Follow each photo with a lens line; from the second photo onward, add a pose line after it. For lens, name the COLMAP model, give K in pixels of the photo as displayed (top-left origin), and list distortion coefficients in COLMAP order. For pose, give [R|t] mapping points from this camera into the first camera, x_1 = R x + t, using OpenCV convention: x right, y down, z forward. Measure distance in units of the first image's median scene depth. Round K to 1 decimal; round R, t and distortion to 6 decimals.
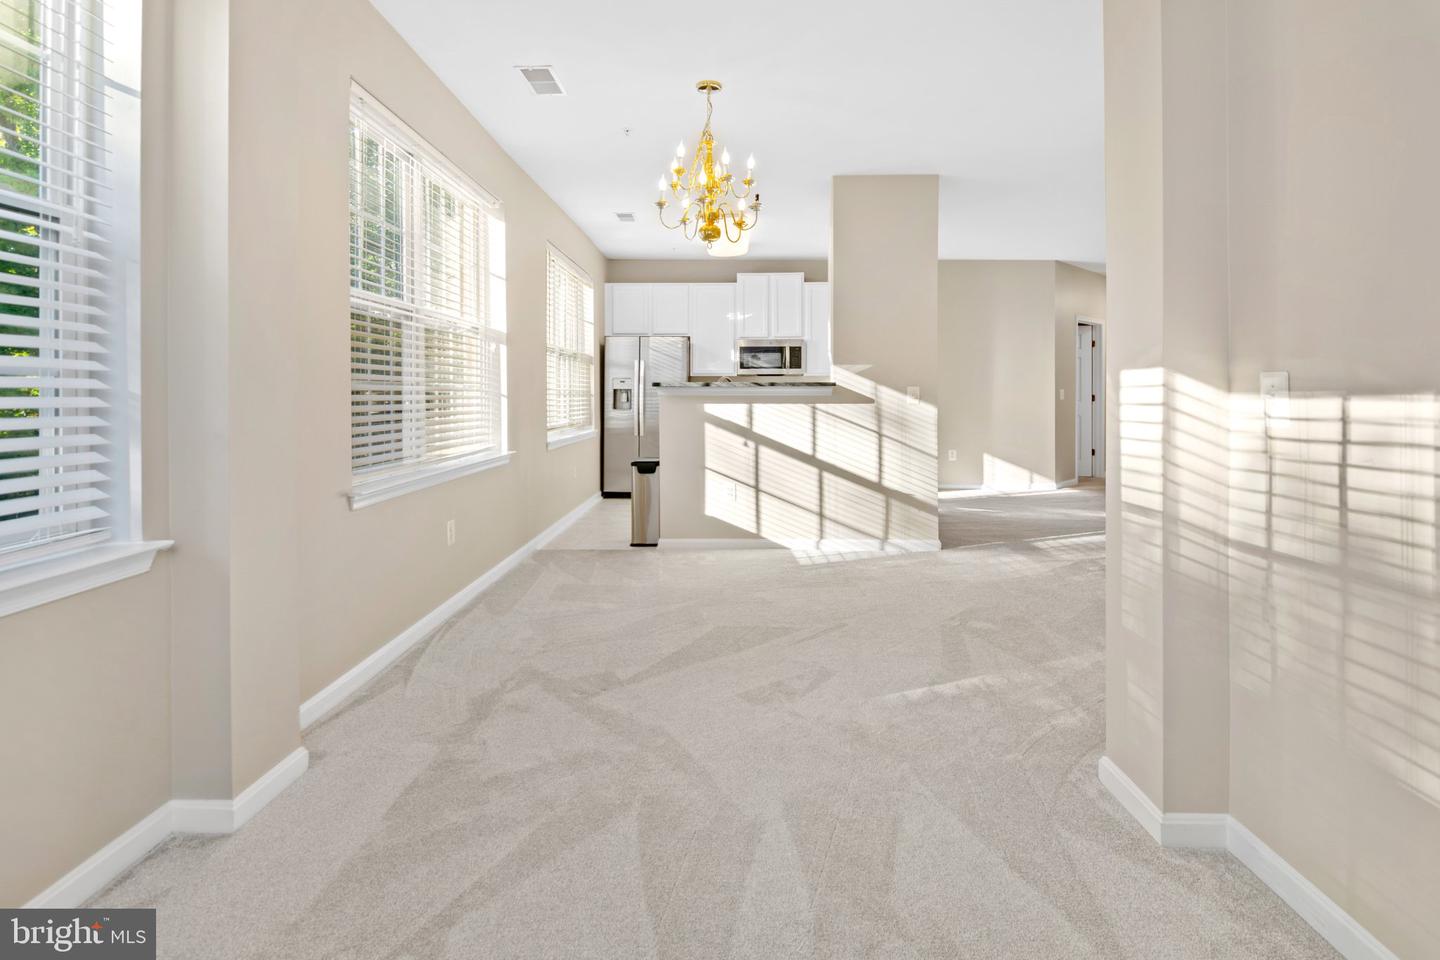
lens RADIAL K [[736.8, 0, 719.7], [0, 736.8, 392.4], [0, 0, 1]] dist [-0.006959, -0.001839]
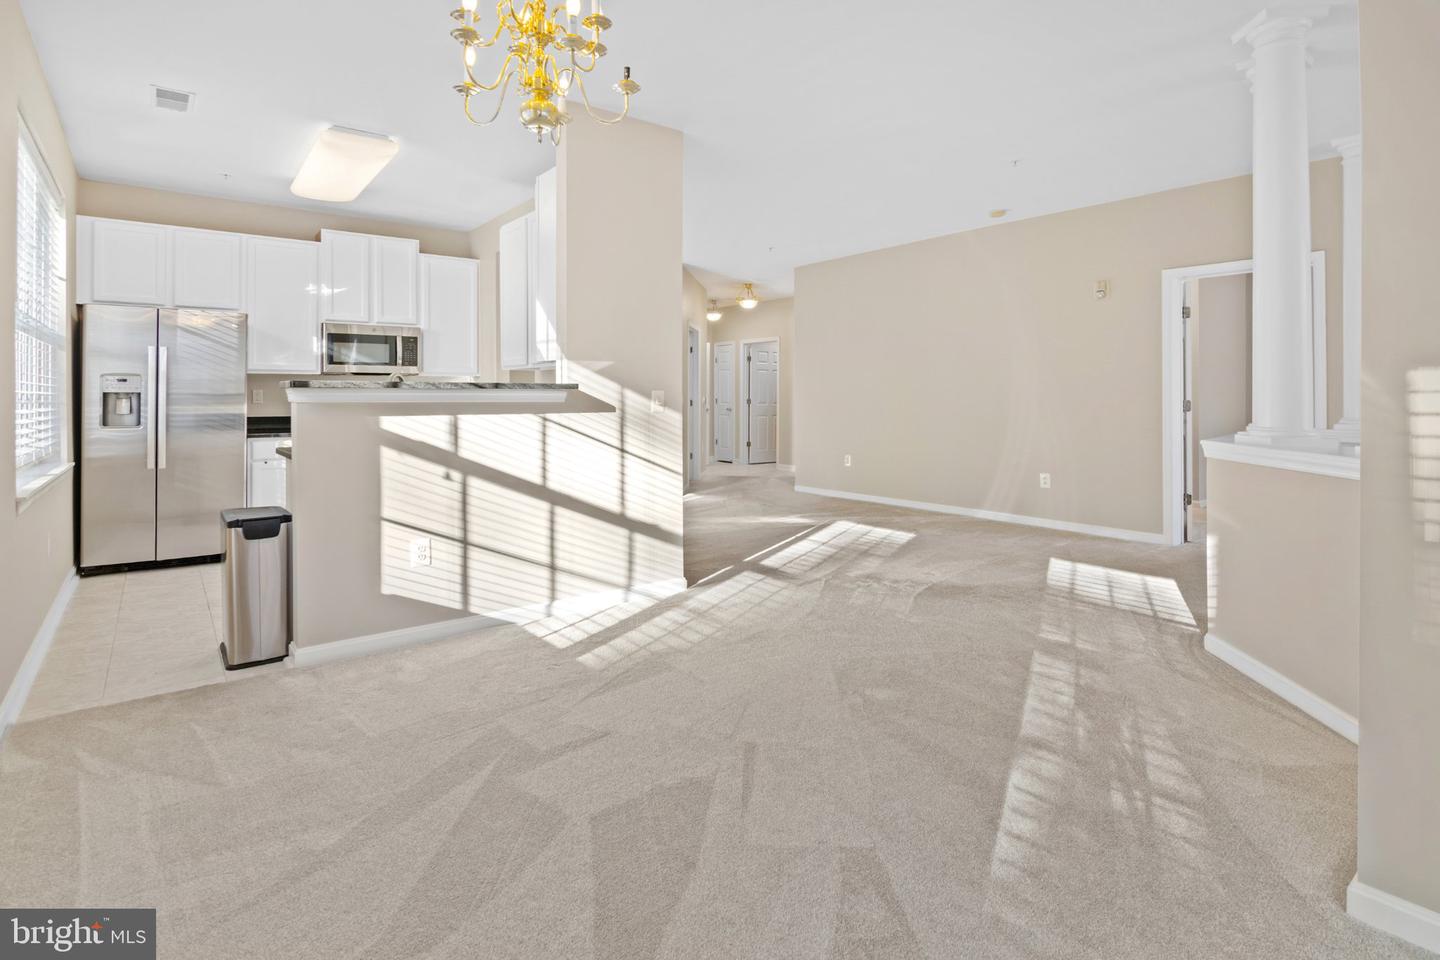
lens RADIAL K [[736.8, 0, 720.0], [0, 736.8, 395.0], [0, 0, 1]] dist [-0.006959, -0.001839]
pose [[0.782848, 0.001118, 0.622212, -0.182539], [0.000979, 0.999995, -0.003030, -0.000173], [-0.622212, 0.002981, 0.782843, 0.333618]]
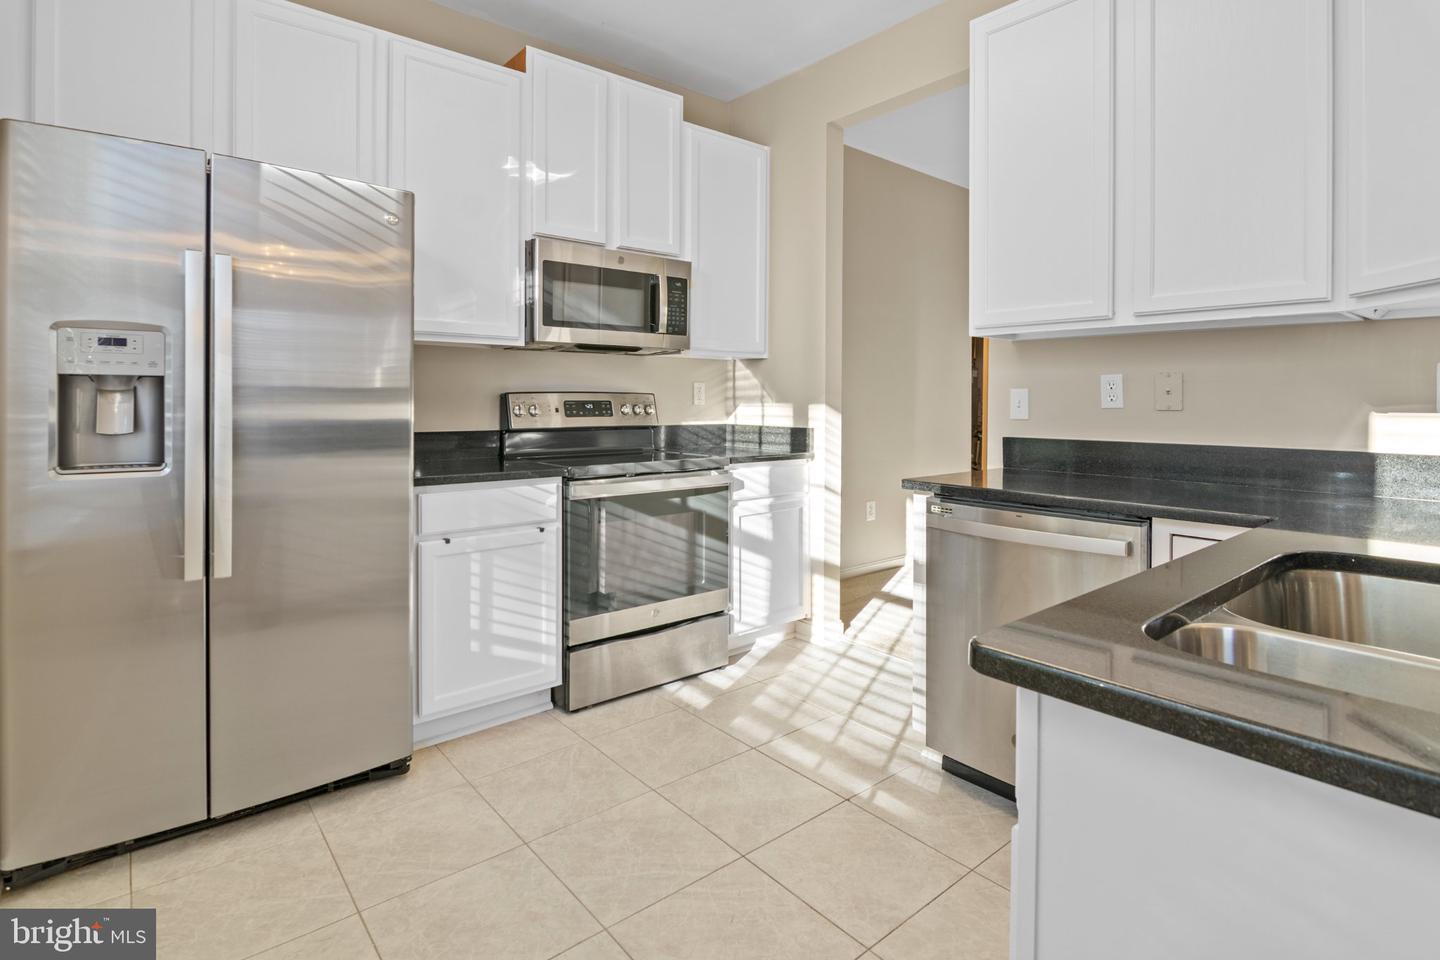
lens RADIAL K [[736.8, 0, 732.0], [0, 736.8, 404.8], [0, 0, 1]] dist [-0.006959, -0.001839]
pose [[0.748103, -0.000053, 0.663582, -0.207990], [-0.008429, 0.999919, 0.009583, 0.001297], [-0.663529, -0.012762, 0.748042, 1.076682]]
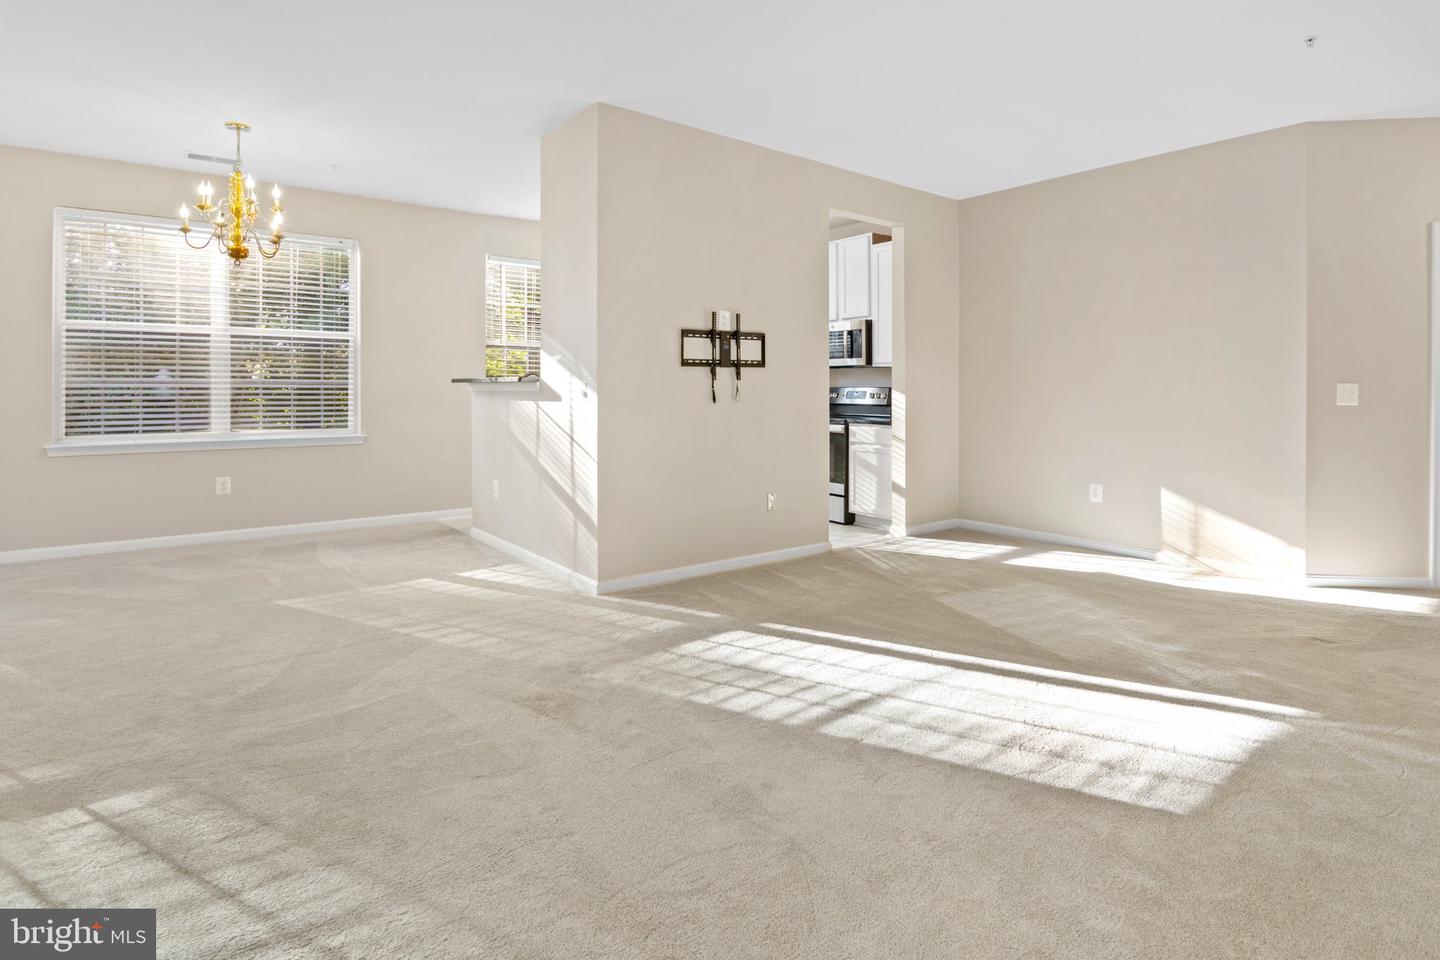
lens RADIAL K [[736.8, 0, 732.5], [0, 736.8, 408.9], [0, 0, 1]] dist [-0.006959, -0.001839]
pose [[0.638230, 0.023760, -0.769479, 0.961740], [-0.003862, 0.999610, 0.027663, 0.000276], [0.769836, -0.014683, 0.638072, 0.622914]]
